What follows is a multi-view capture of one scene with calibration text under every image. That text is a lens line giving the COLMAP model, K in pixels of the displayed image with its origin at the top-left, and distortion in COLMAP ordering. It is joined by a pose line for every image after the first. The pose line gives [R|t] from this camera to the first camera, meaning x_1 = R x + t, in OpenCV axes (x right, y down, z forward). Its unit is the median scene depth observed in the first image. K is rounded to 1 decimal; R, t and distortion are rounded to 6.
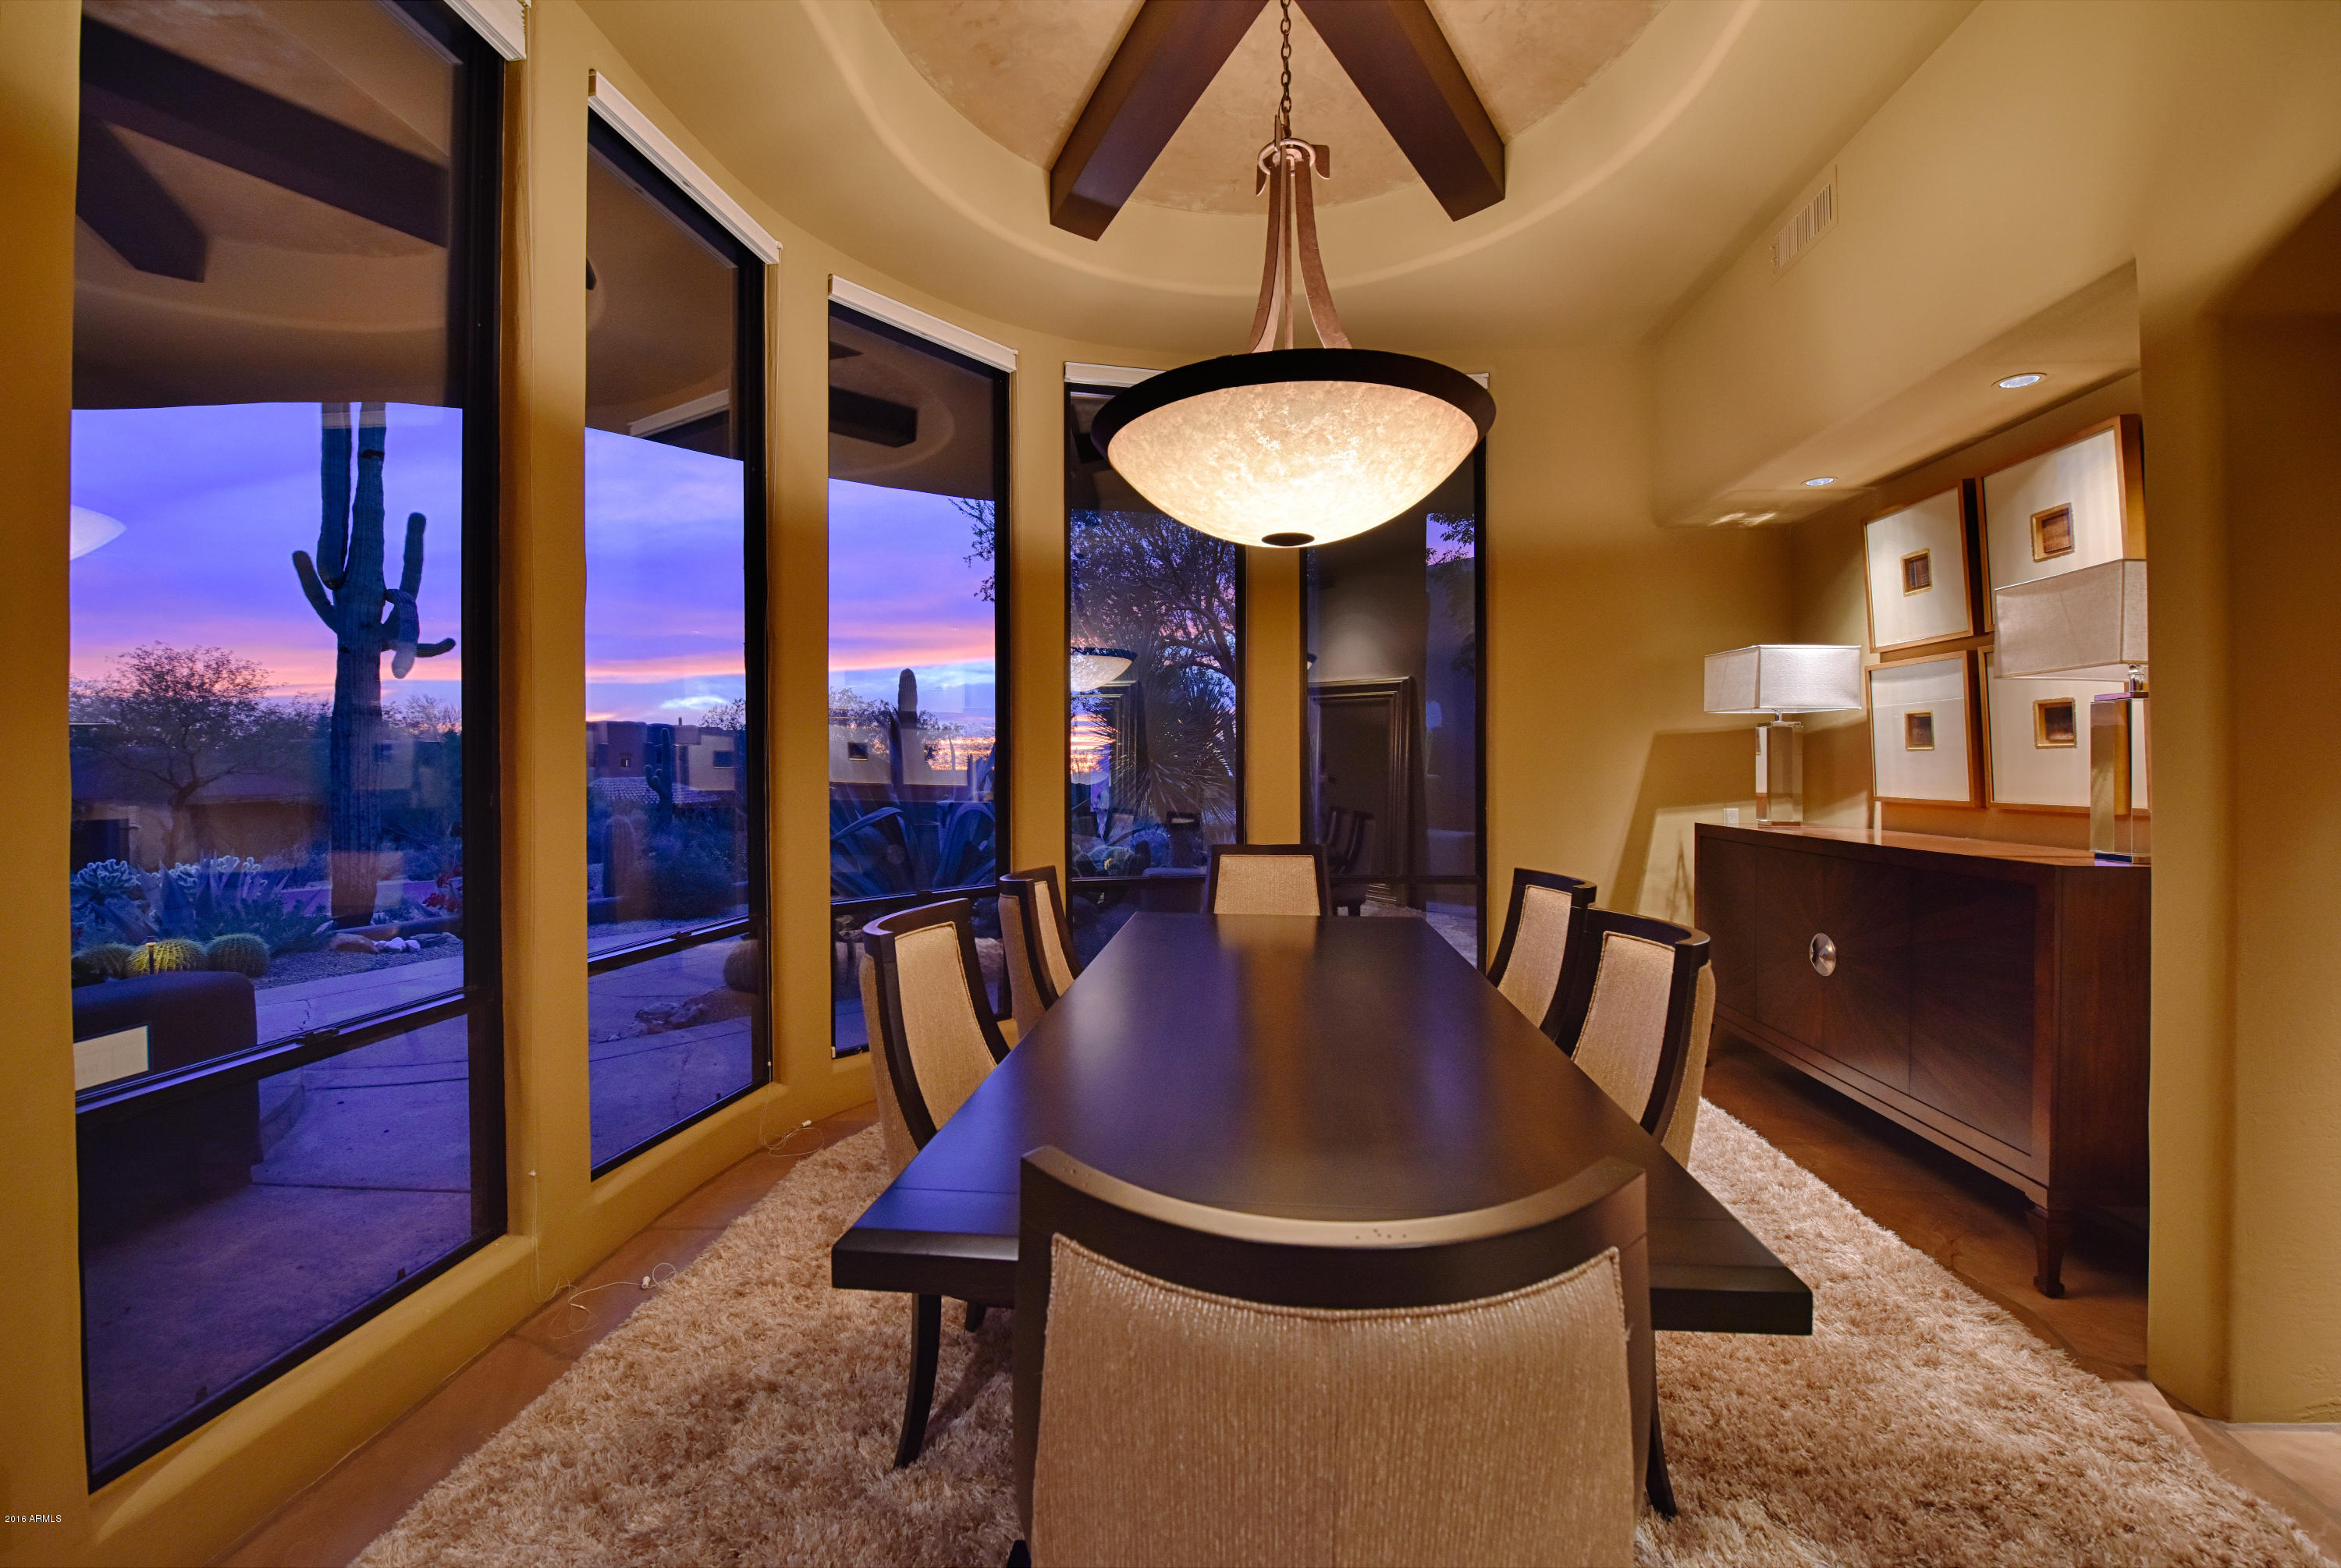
lens RADIAL K [[967.7, 0, 1159.6], [0, 967.7, 759.8], [0, 0, 1]] dist [-0.009997, -0.003649]
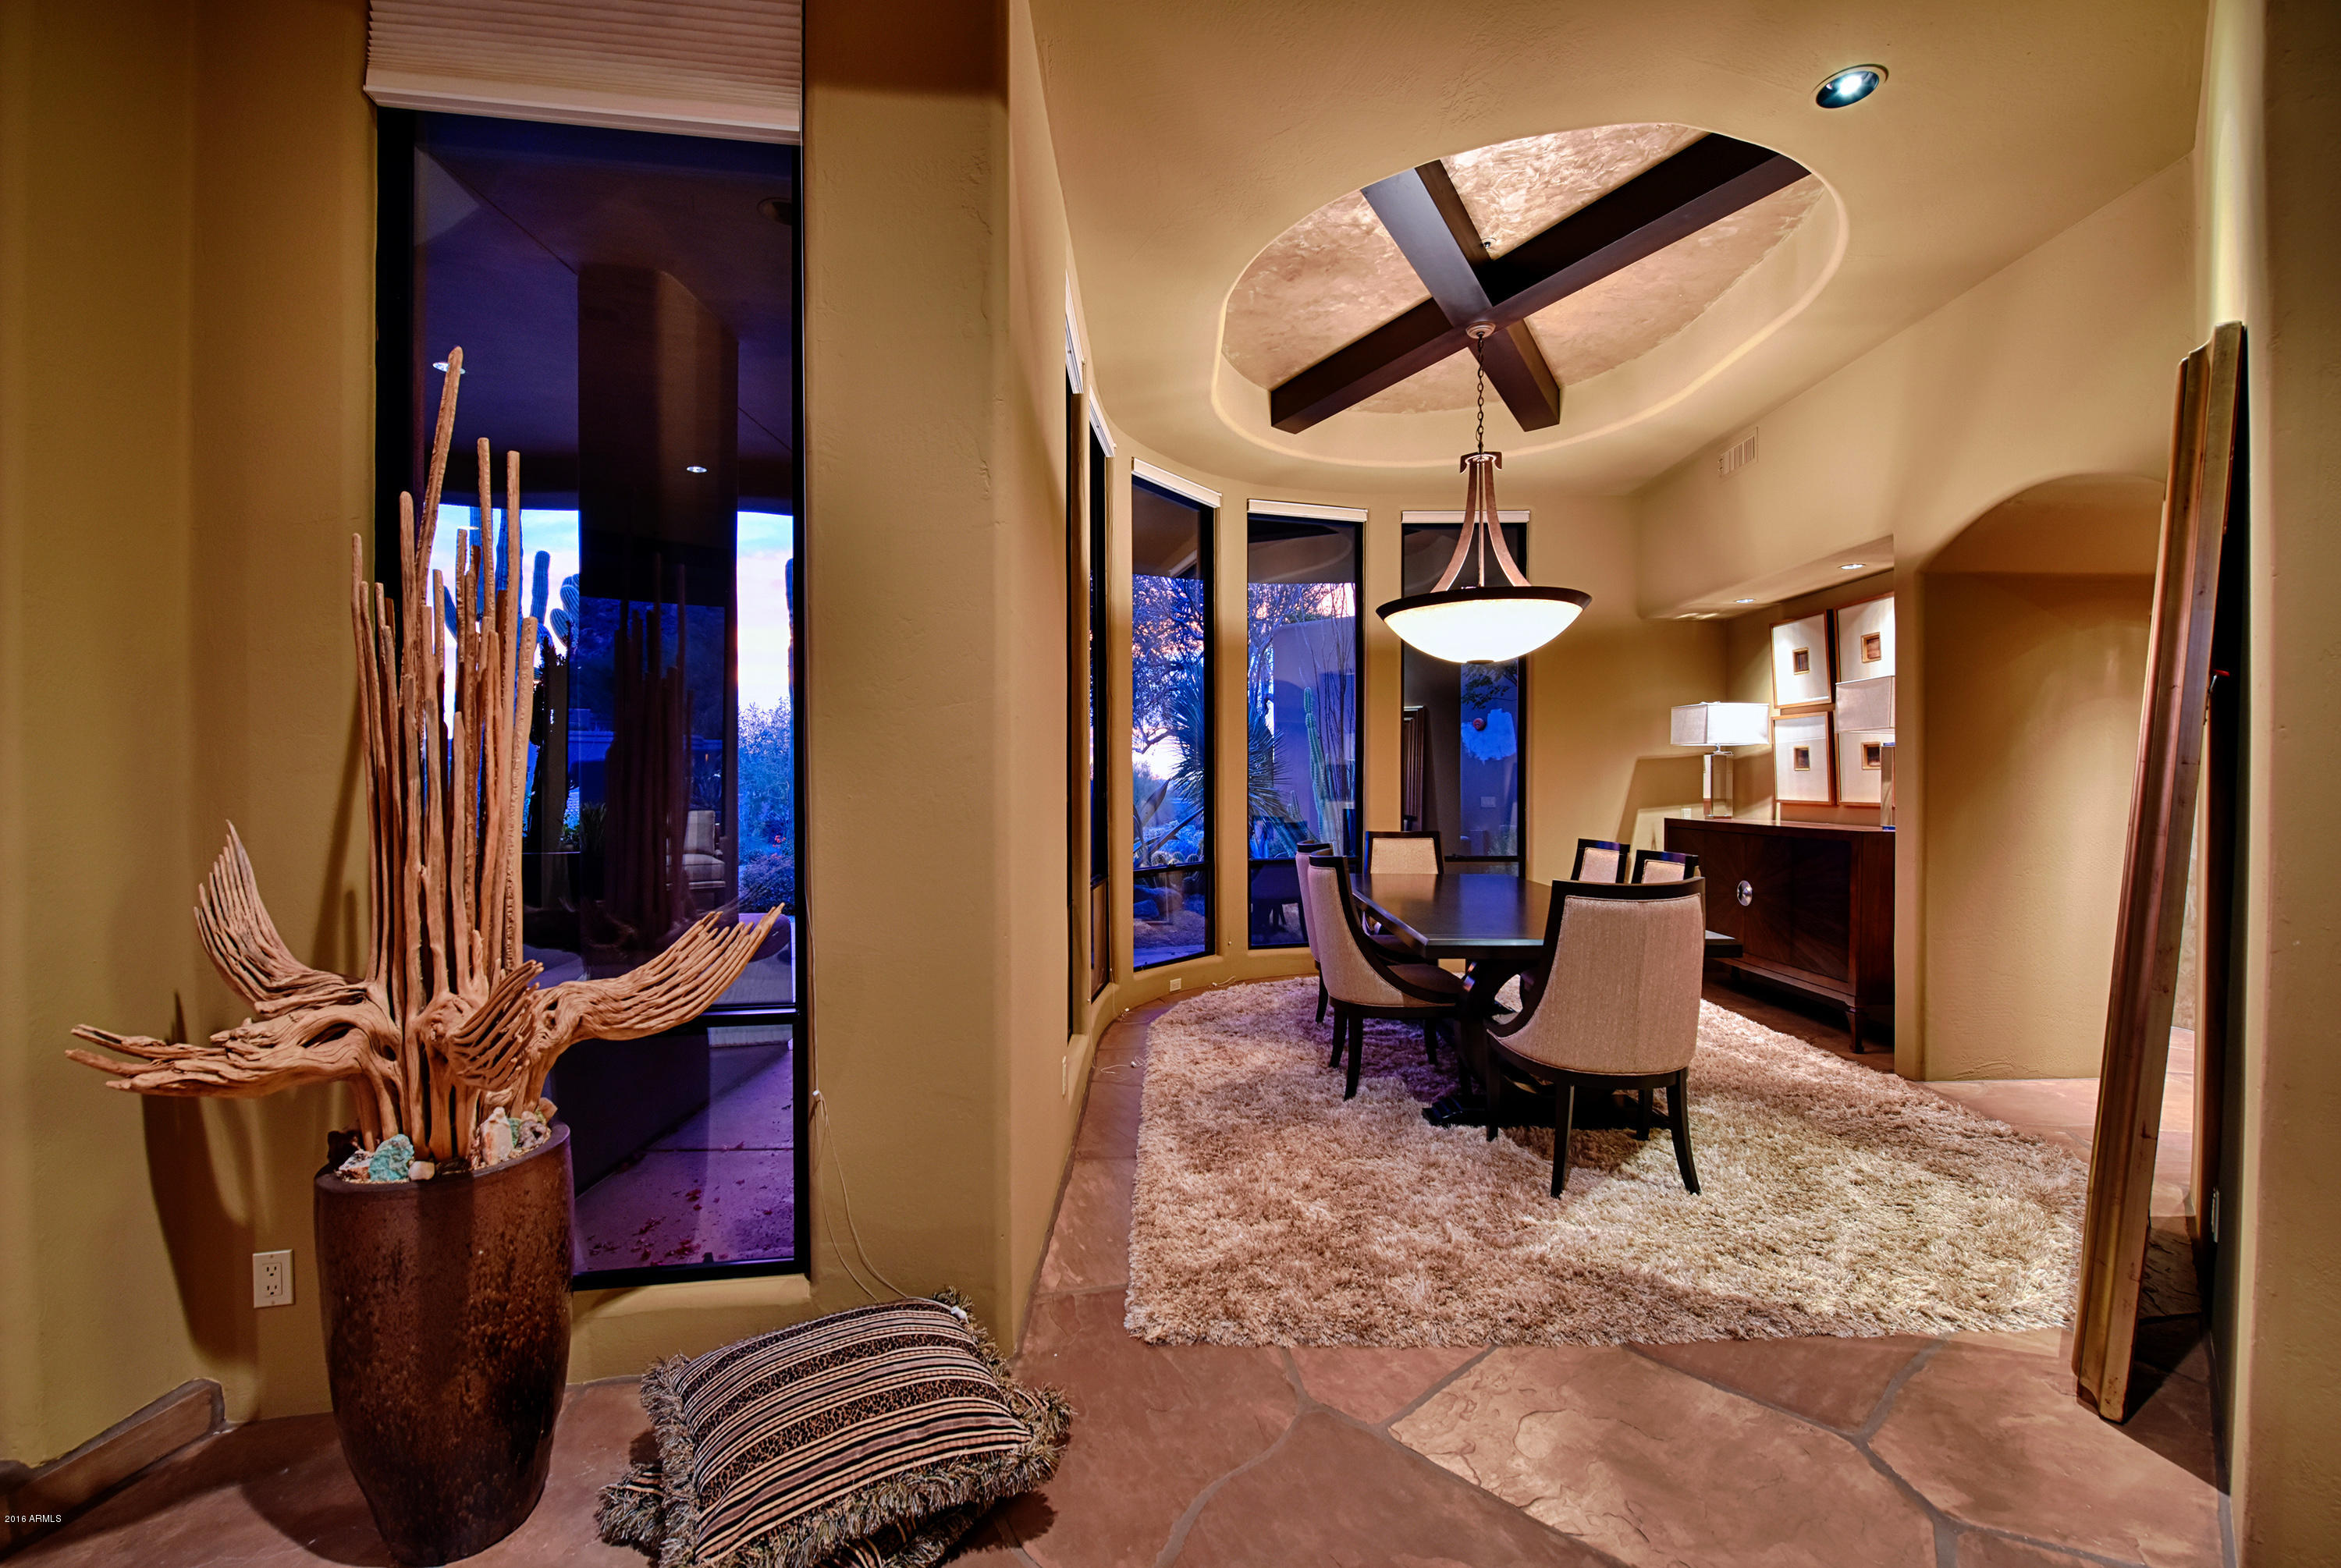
lens RADIAL K [[1023.4, 0, 1171.7], [0, 1023.4, 784.8], [0, 0, 1]] dist [-0.008830, -0.000368]
pose [[0.995785, 0.000137, 0.091721, -0.429645], [-0.001256, 0.999925, 0.012150, -0.005854], [-0.091712, -0.012214, 0.995711, -0.622335]]
